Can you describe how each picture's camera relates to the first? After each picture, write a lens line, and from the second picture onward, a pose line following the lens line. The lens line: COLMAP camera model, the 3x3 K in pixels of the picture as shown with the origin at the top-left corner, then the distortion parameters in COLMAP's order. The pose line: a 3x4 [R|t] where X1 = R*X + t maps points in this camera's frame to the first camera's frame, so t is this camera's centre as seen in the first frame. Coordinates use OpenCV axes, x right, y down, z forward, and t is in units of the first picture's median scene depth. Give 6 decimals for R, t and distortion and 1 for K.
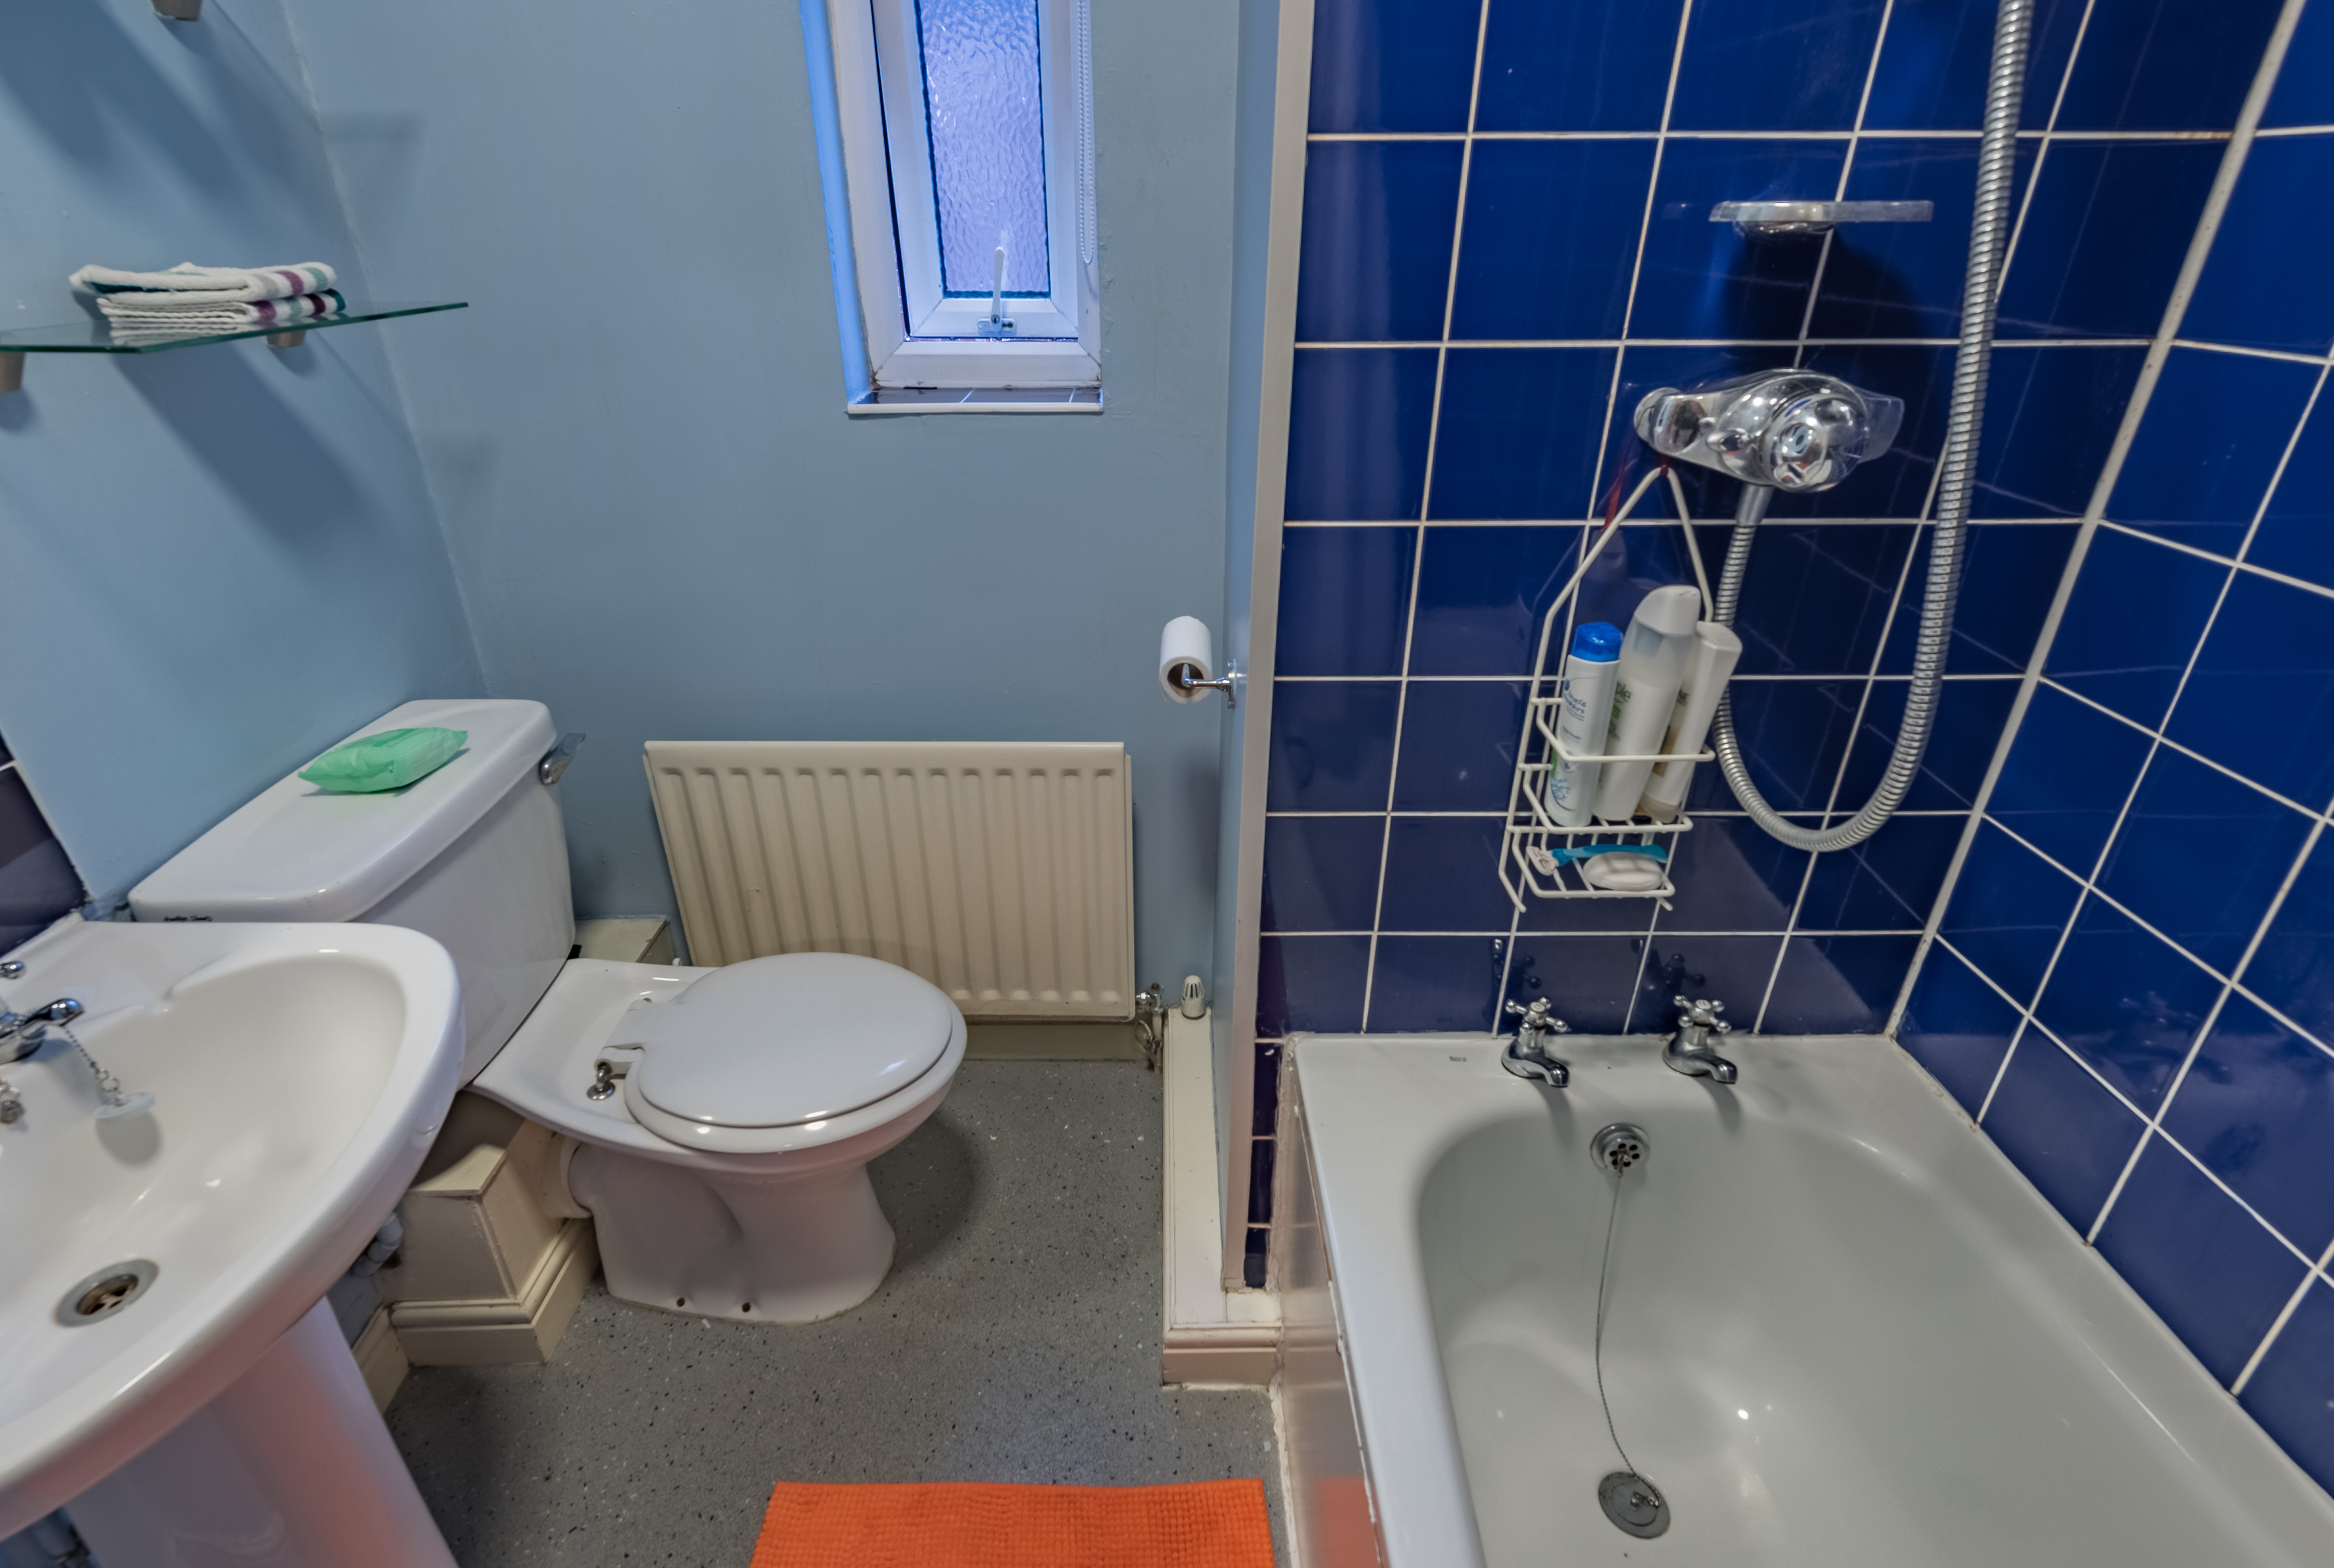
lens RADIAL K [[1110.1, 0, 1167.0], [0, 1110.1, 784.0], [0, 0, 1]] dist [0.022042, -0.000872]
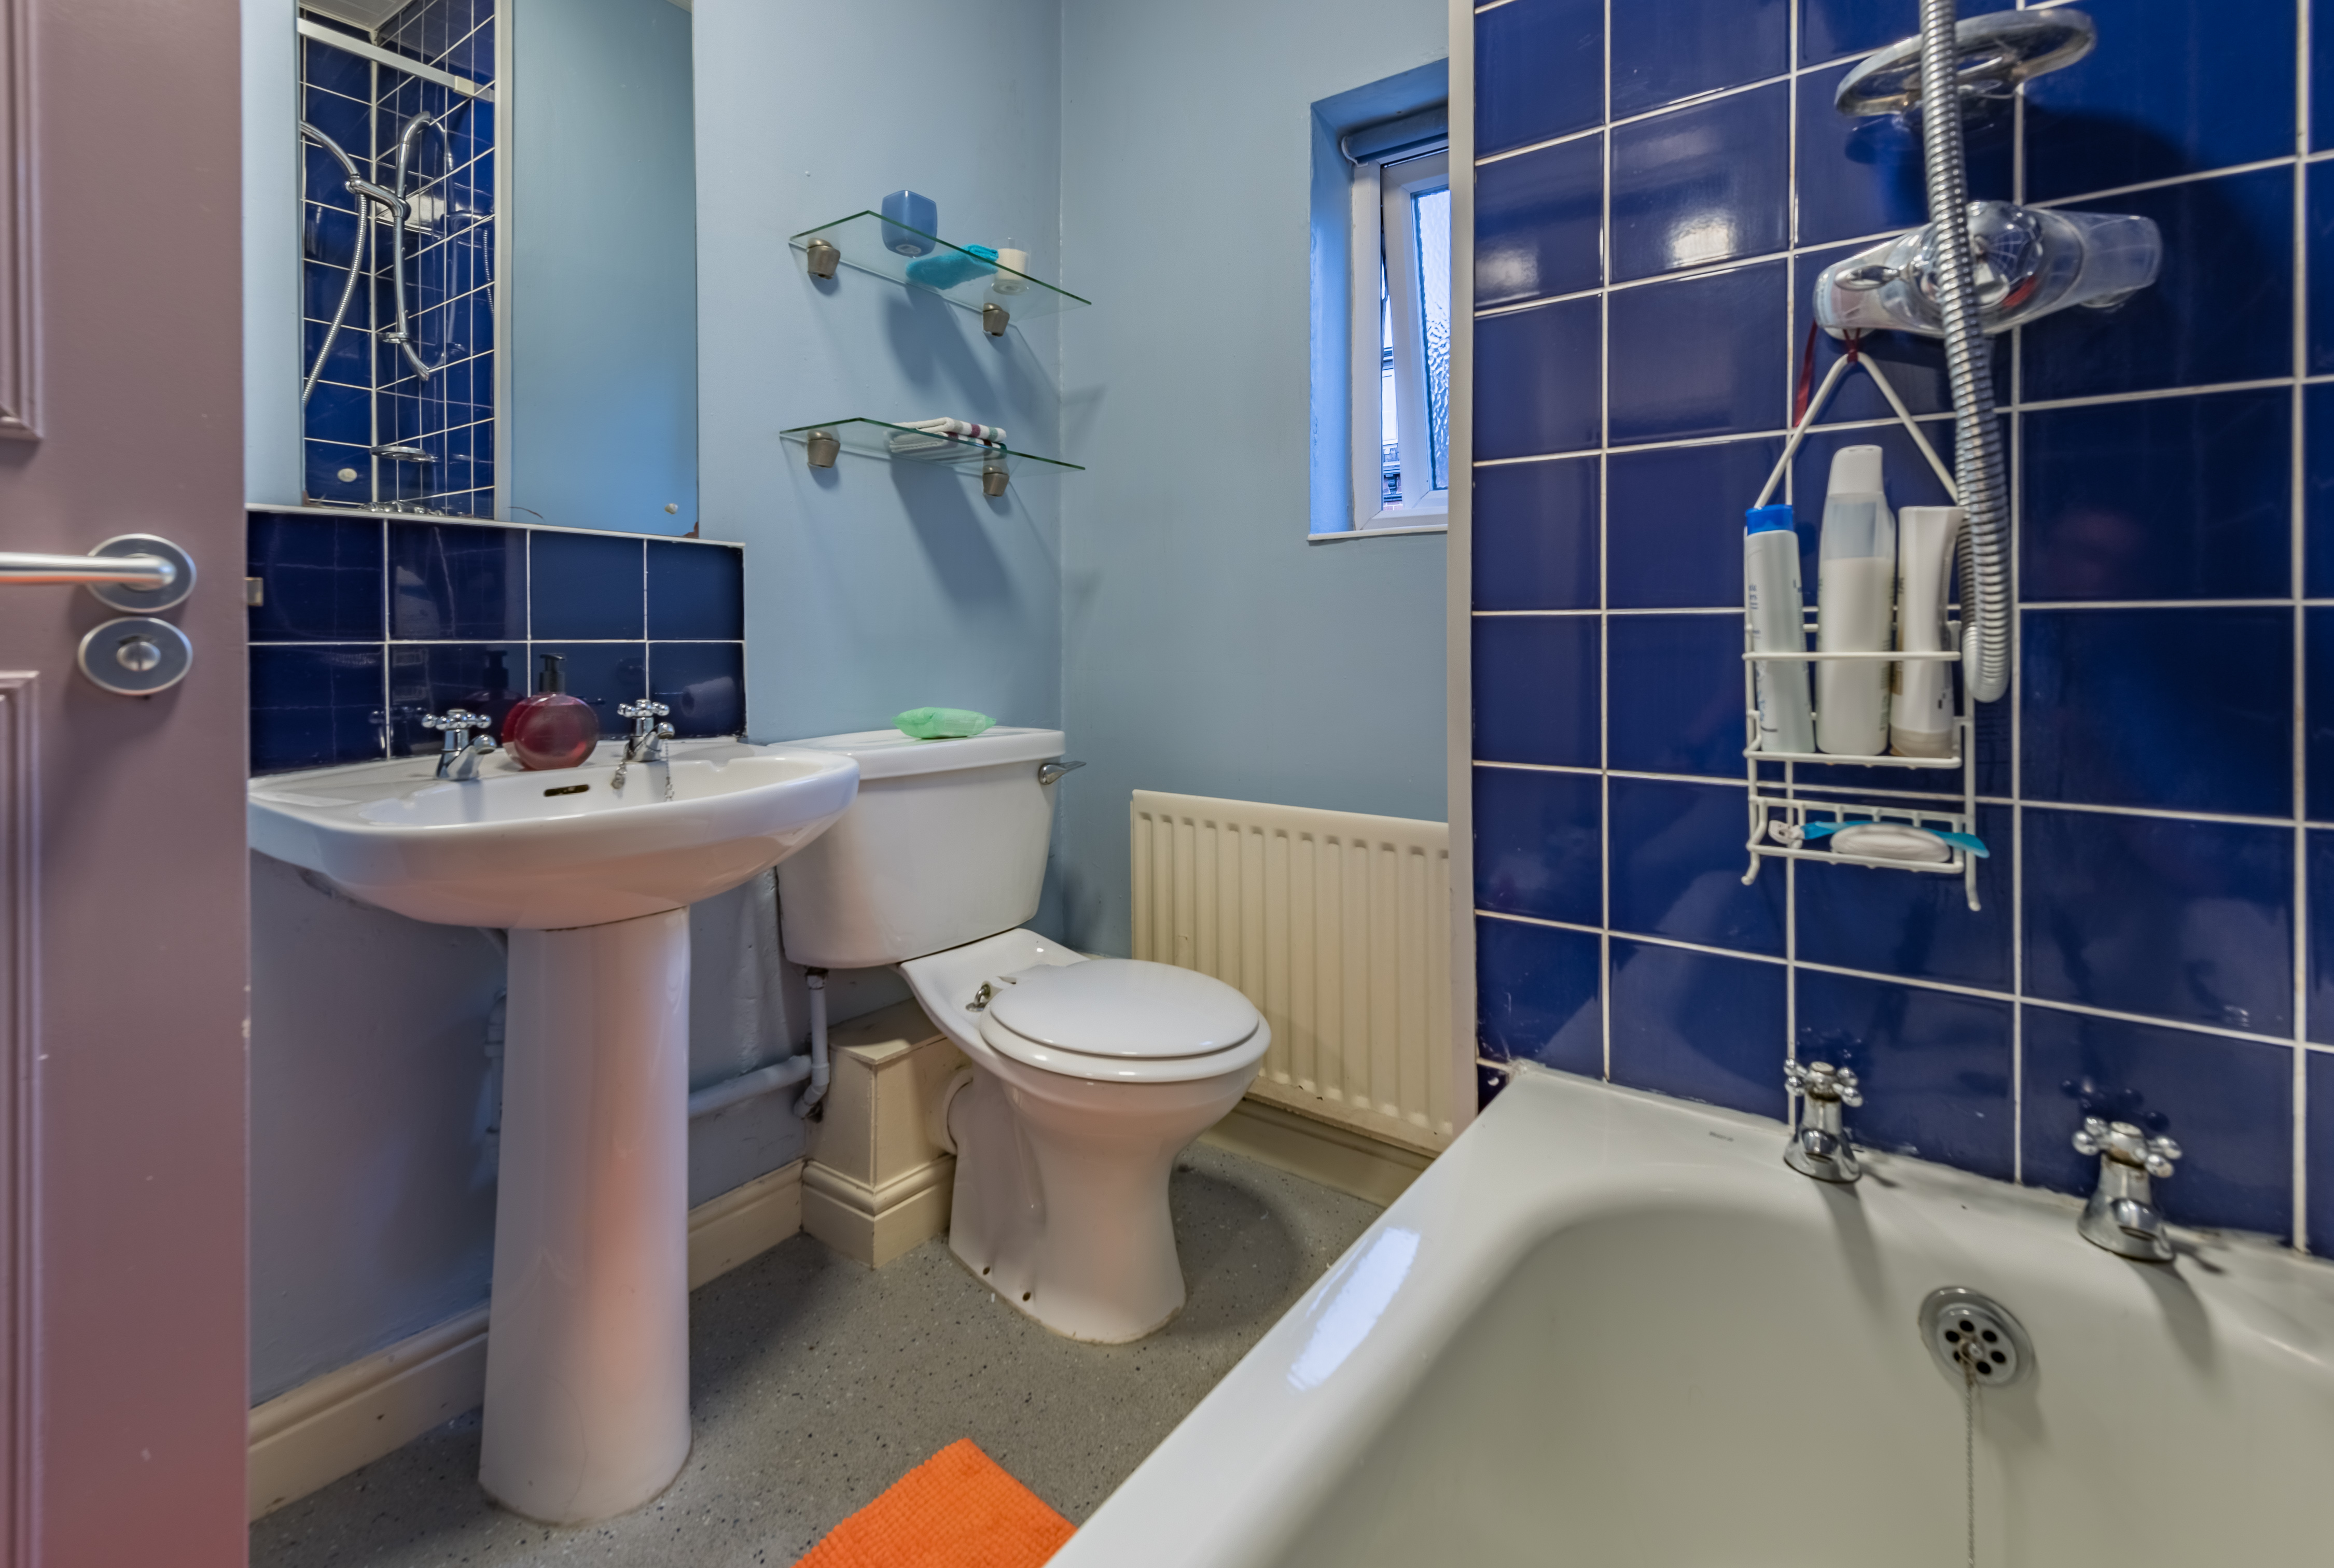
lens RADIAL K [[1026.0, 0, 1233.6], [0, 1026.0, 640.8], [0, 0, 1]] dist [0.023577, -0.000026]
pose [[0.821578, -0.007146, -0.570051, 0.362829], [-0.252364, 0.892055, -0.374900, 0.271661], [0.511196, 0.451870, 0.731089, 0.152424]]
